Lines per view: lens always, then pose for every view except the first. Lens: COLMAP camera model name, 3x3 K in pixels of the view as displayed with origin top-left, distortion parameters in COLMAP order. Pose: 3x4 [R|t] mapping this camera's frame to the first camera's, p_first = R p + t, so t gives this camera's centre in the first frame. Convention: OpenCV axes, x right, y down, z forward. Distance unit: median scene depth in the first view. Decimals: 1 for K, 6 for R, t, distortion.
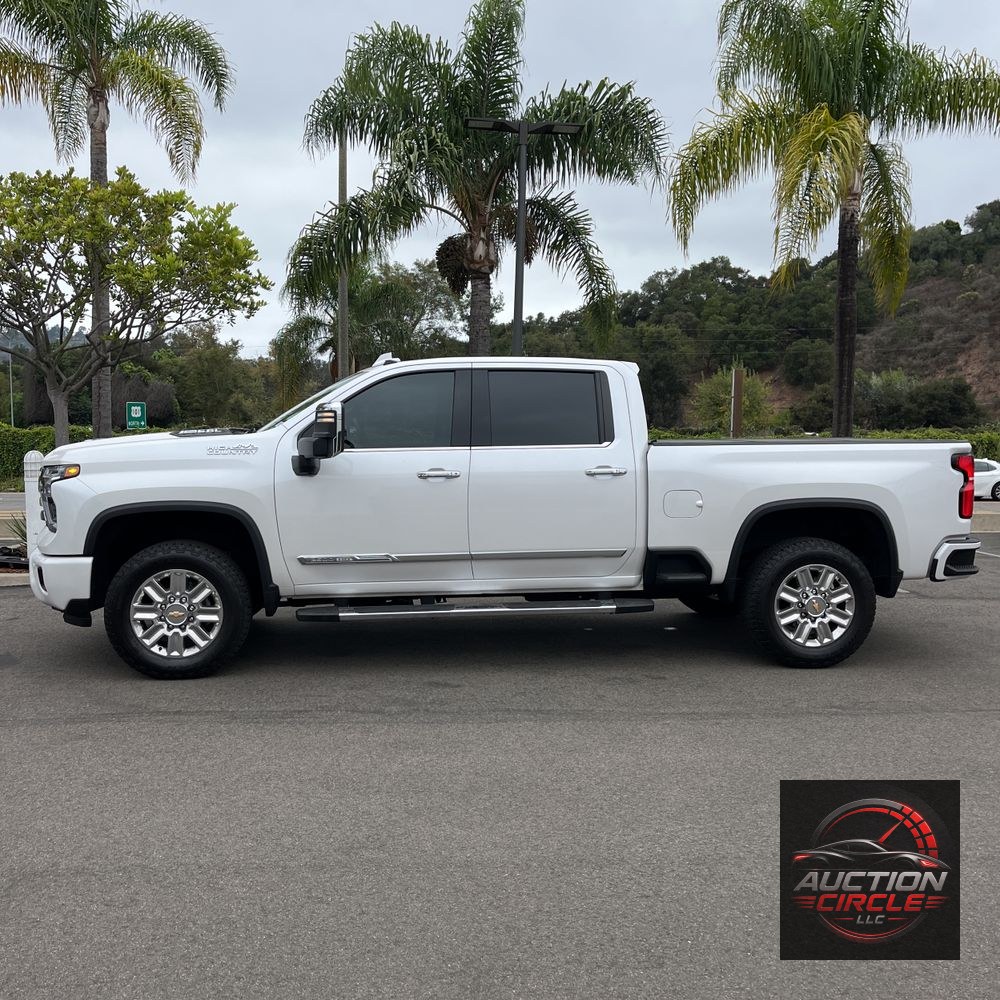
lens RADIAL K [[997.9, 0, 500.0], [0, 997.9, 500.0], [0, 0, 1]] dist [0.051188, -0.016666]
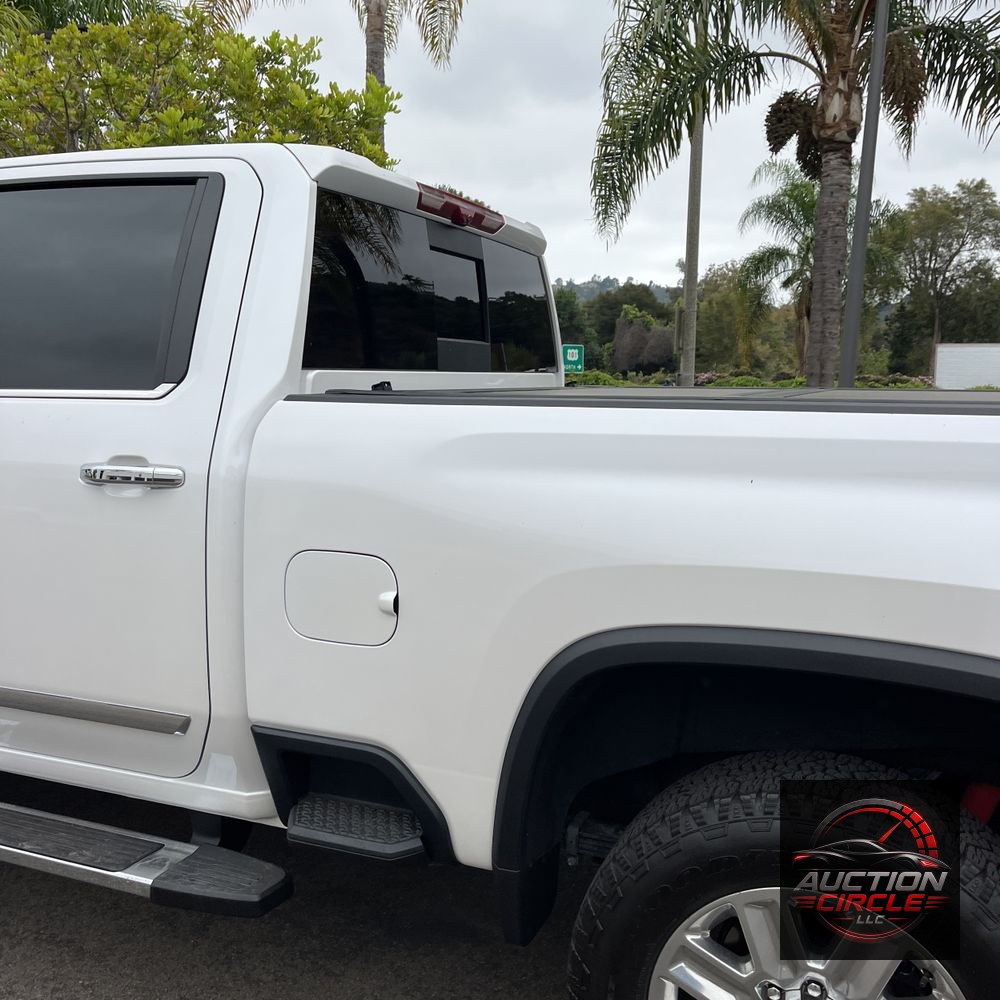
lens RADIAL K [[998.1, 0, 500.0], [0, 998.1, 500.0], [0, 0, 1]] dist [0.008621, -0.017483]
pose [[0.863571, 0.074427, -0.498703, 0.063459], [-0.048266, 0.996706, 0.065172, -0.007942], [0.501911, -0.032210, 0.864319, 0.130762]]
